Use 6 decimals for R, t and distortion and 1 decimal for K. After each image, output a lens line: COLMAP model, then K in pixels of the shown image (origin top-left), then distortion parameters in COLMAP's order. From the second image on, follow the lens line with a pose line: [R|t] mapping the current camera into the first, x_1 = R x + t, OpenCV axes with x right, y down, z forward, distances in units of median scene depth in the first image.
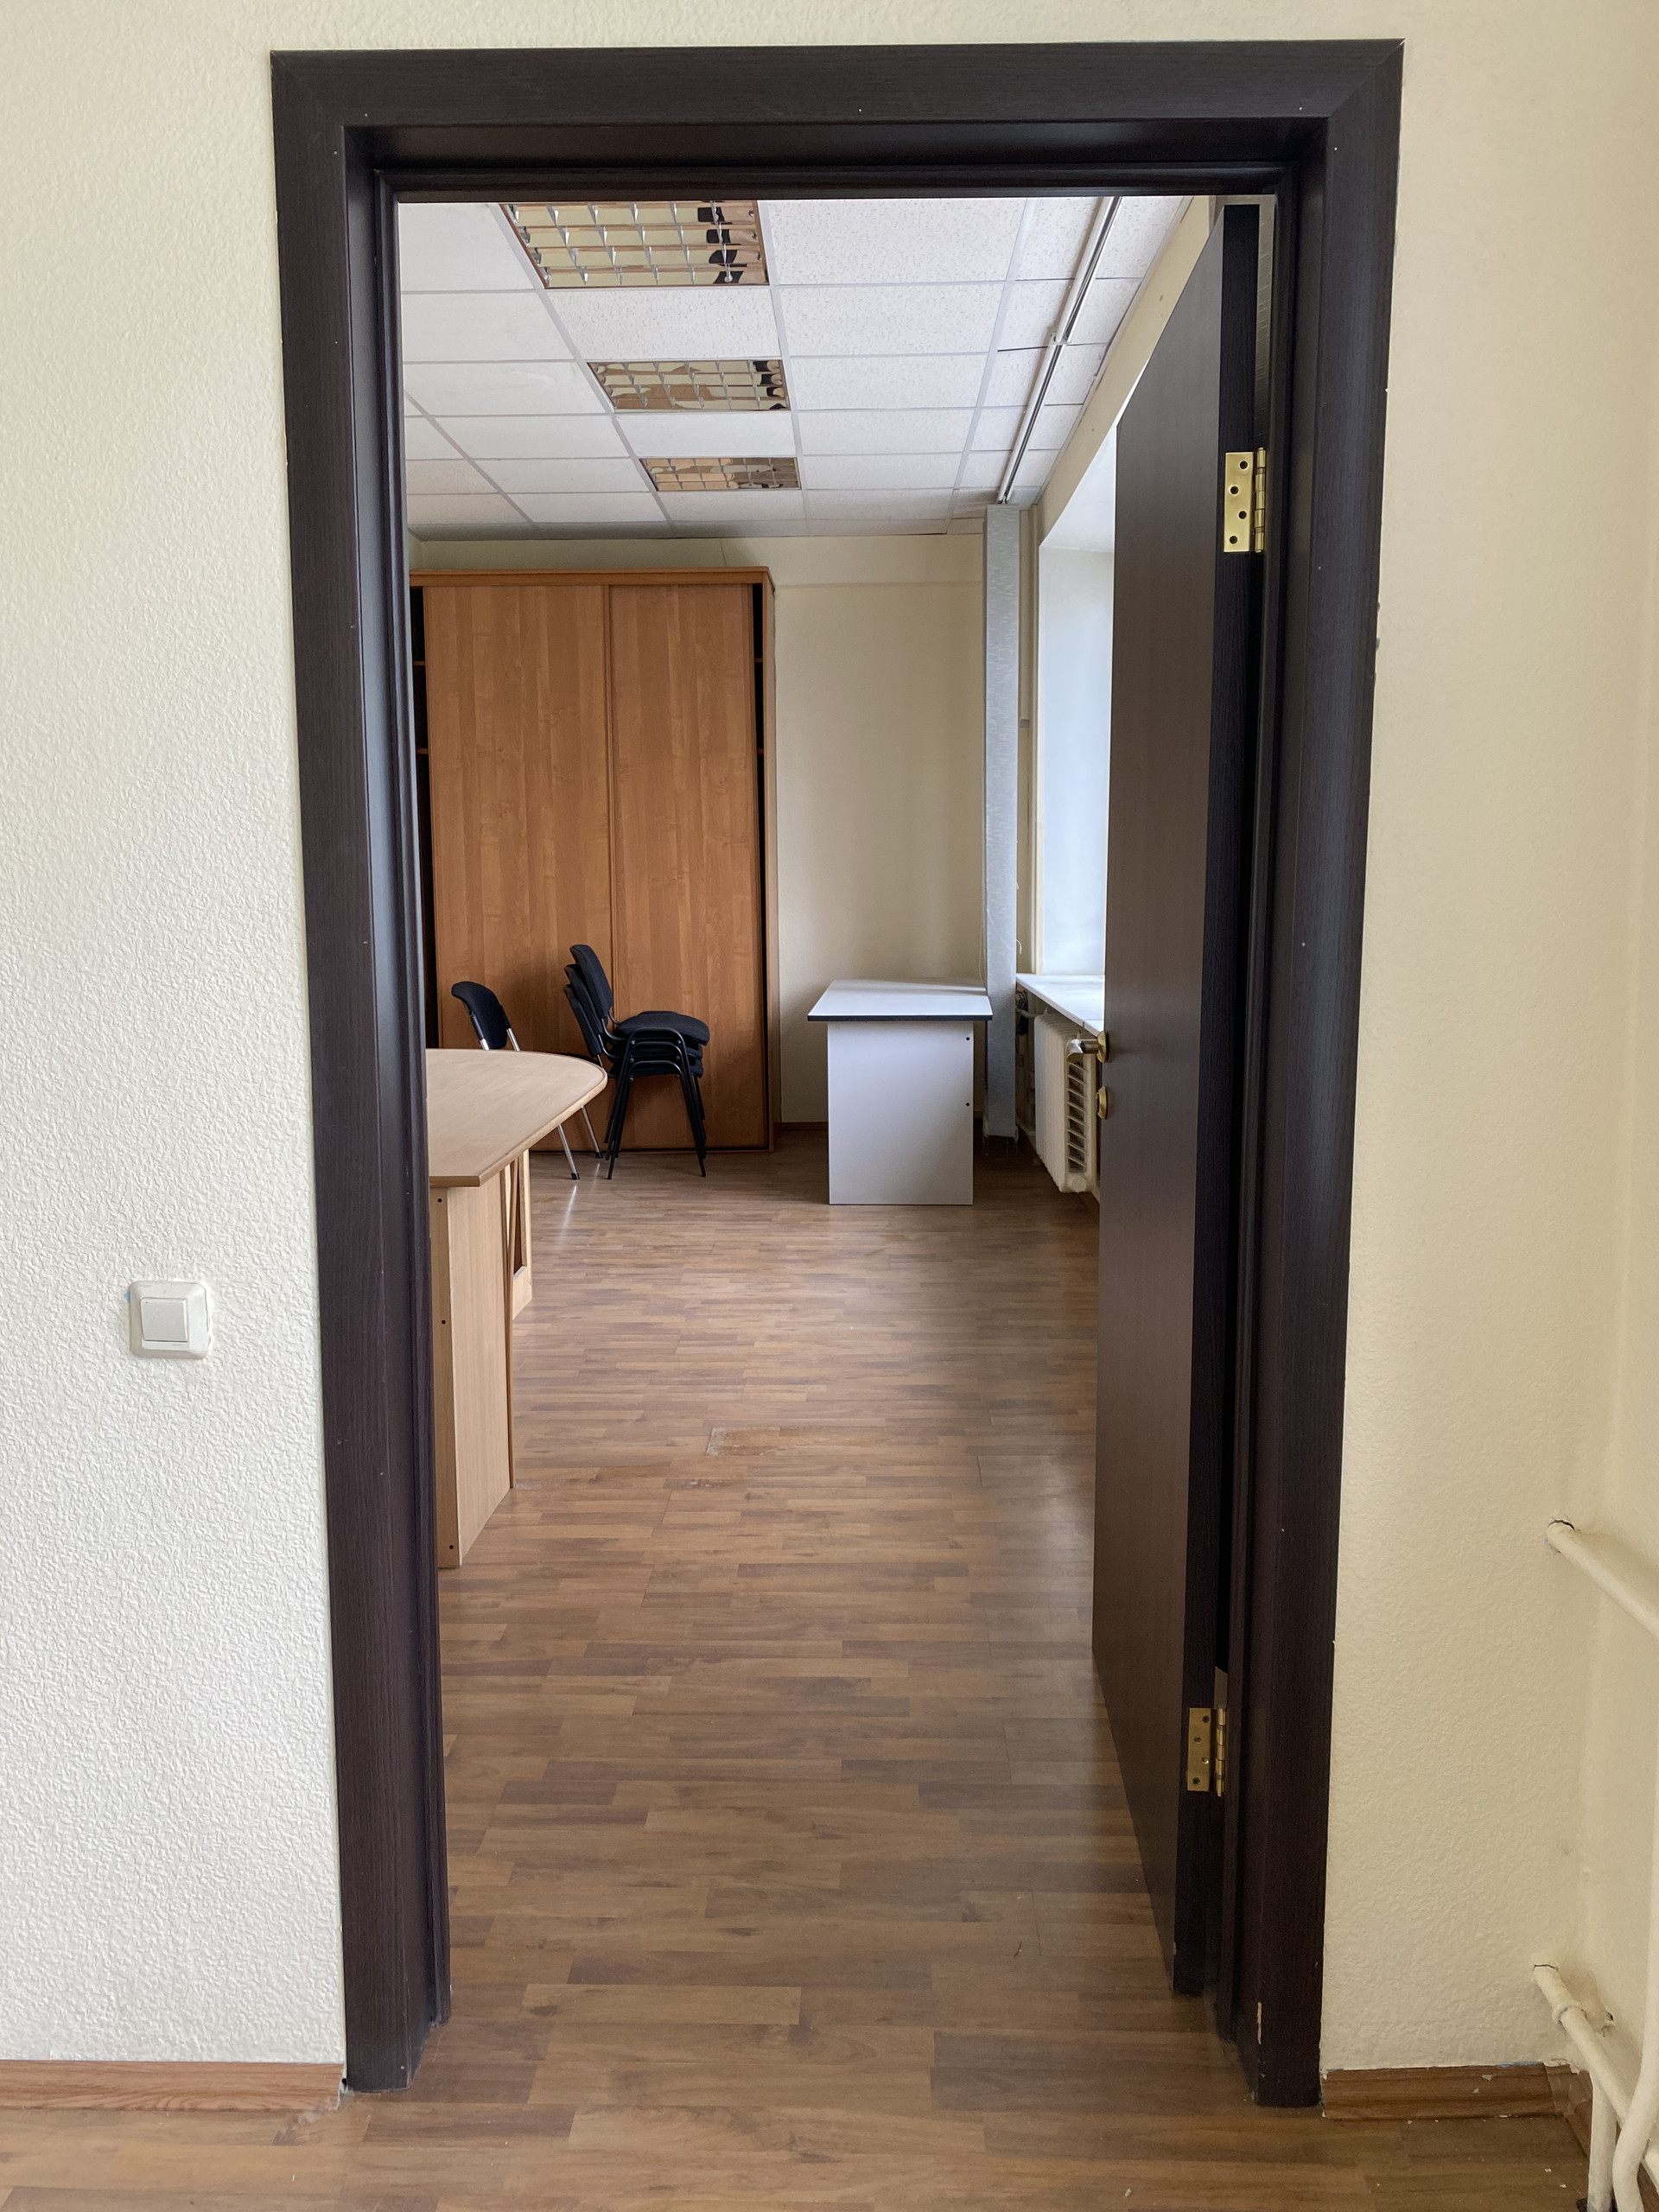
lens RADIAL K [[1696.7, 0, 842.3], [0, 1696.7, 1075.9], [0, 0, 1]] dist [0.068174, -0.017761]
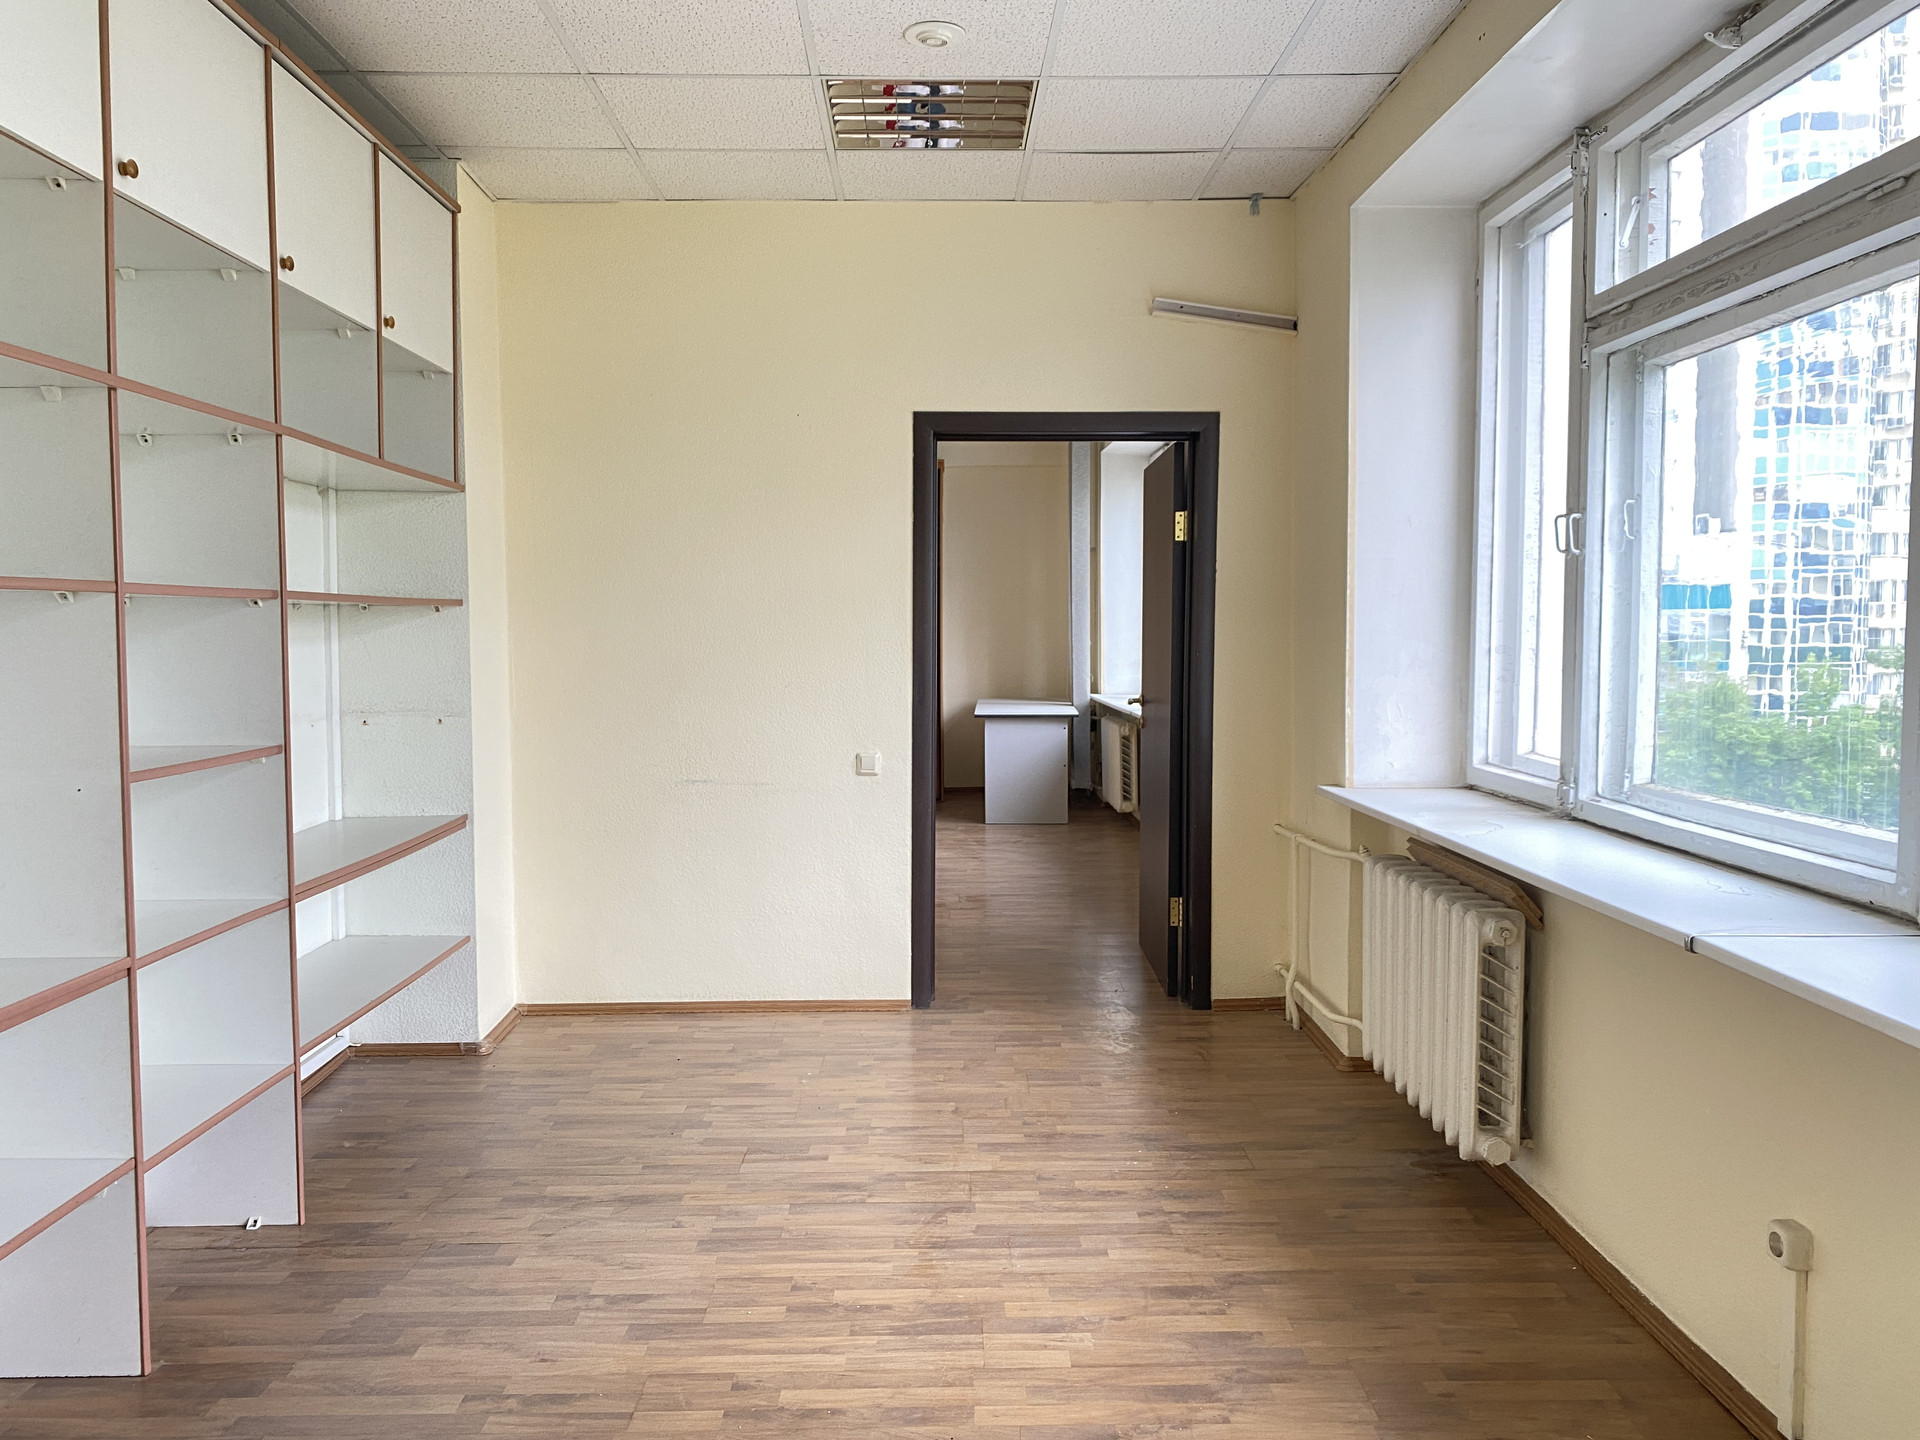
lens RADIAL K [[1472.7, 0, 963.1], [0, 1472.7, 714.8], [0, 0, 1]] dist [0.068174, -0.017761]
pose [[0.999444, -0.000653, 0.033349, -0.082285], [0.002881, 0.997762, -0.066803, 0.065491], [-0.033231, 0.066862, 0.997209, -0.521398]]
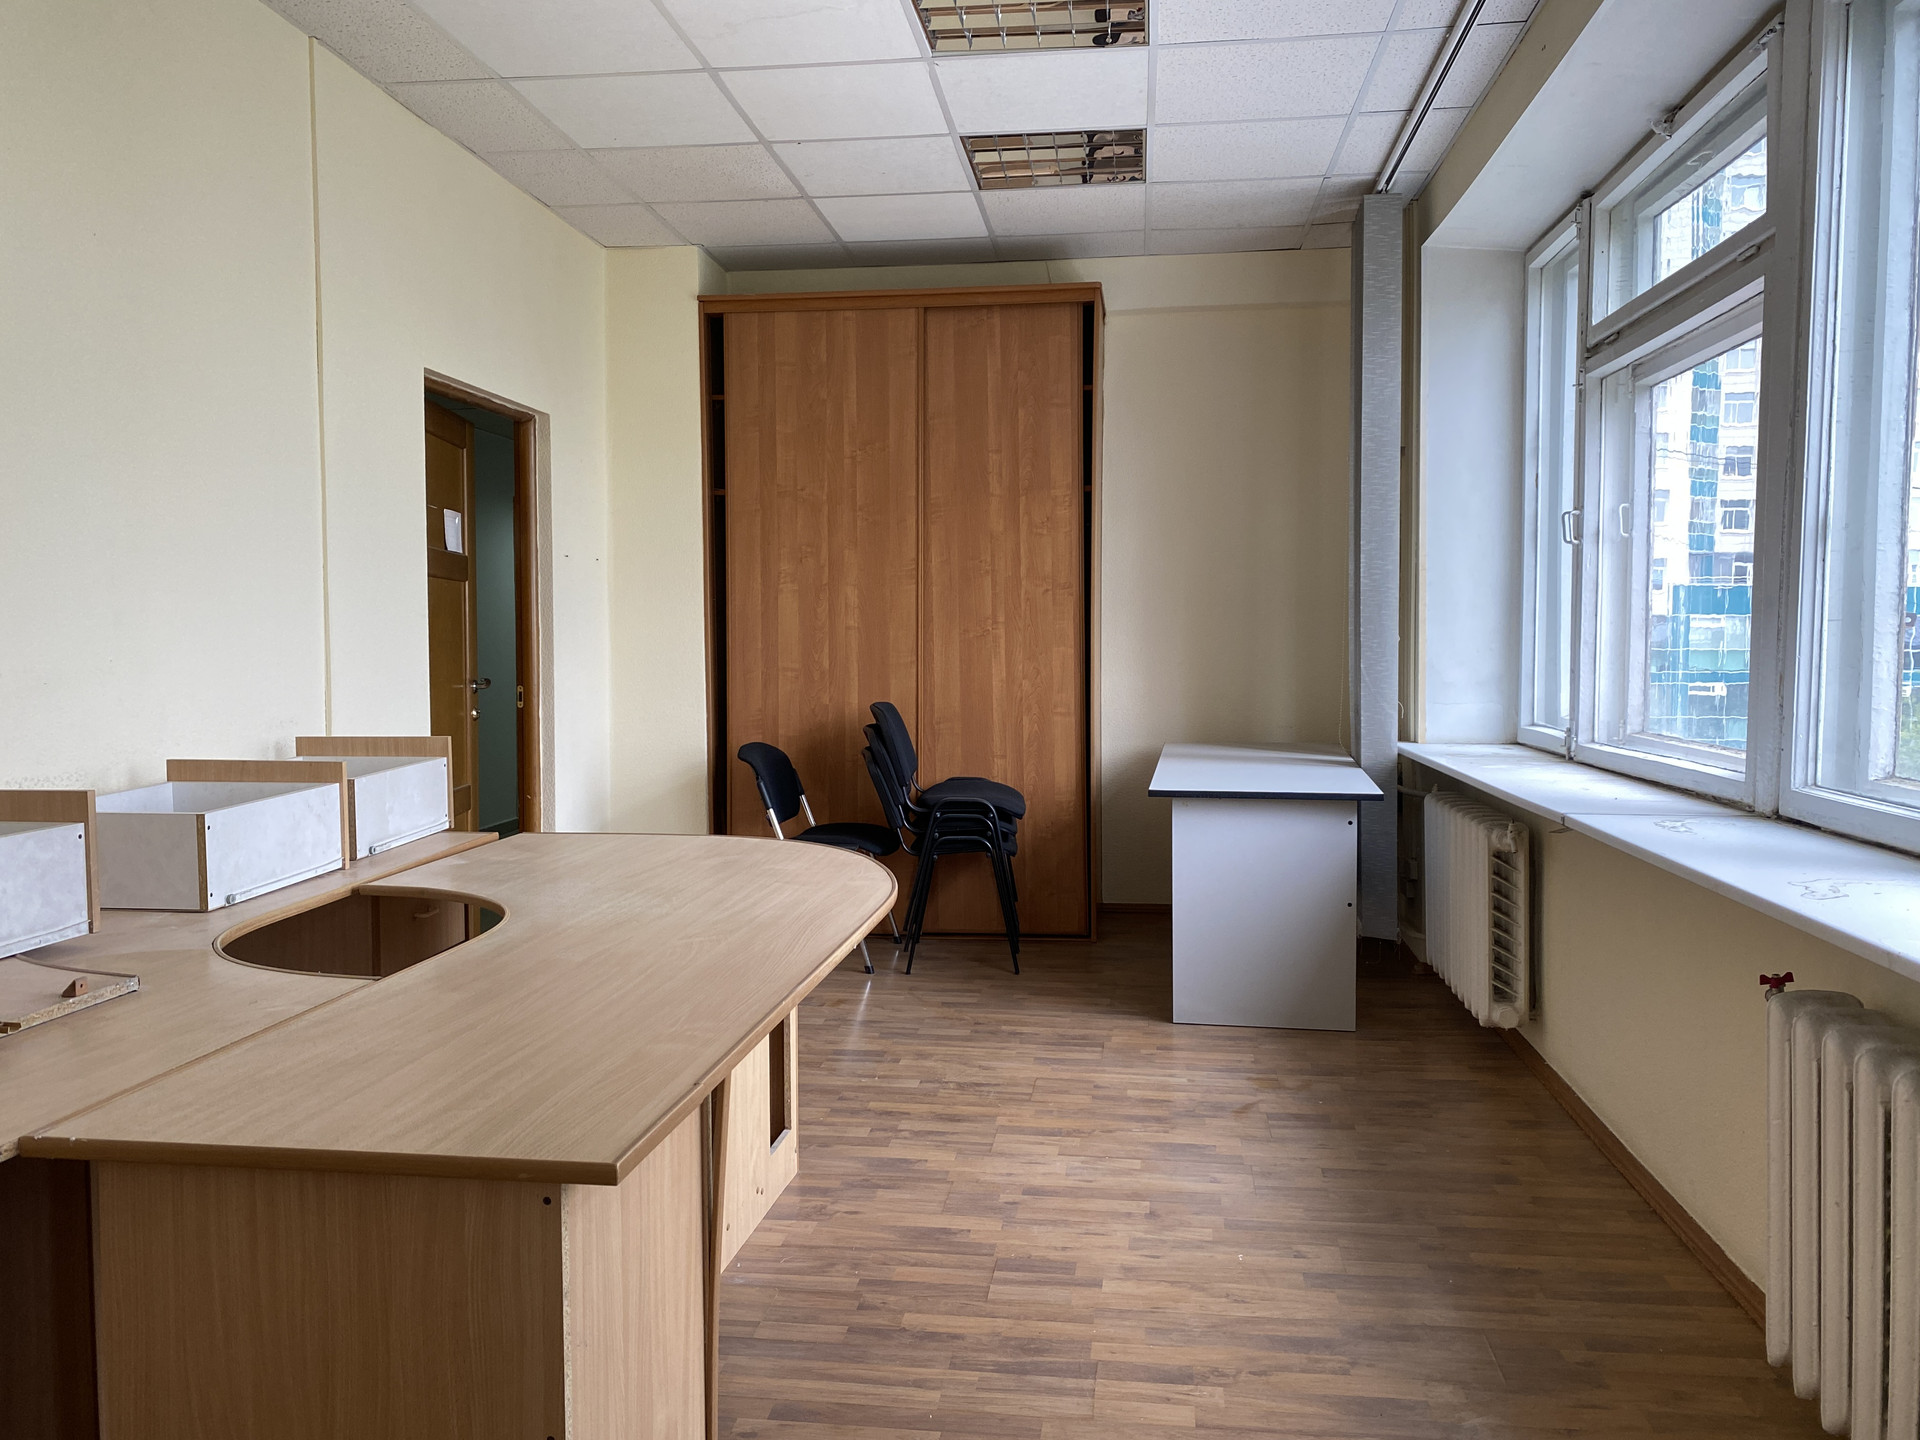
lens RADIAL K [[1472.7, 0, 956.9], [0, 1472.7, 710.5], [0, 0, 1]] dist [0.068174, -0.017761]
pose [[0.993573, 0.011158, -0.112643, -0.032699], [-0.019269, 0.997277, -0.071179, -0.021579], [0.111542, 0.072892, 0.991083, 0.276435]]
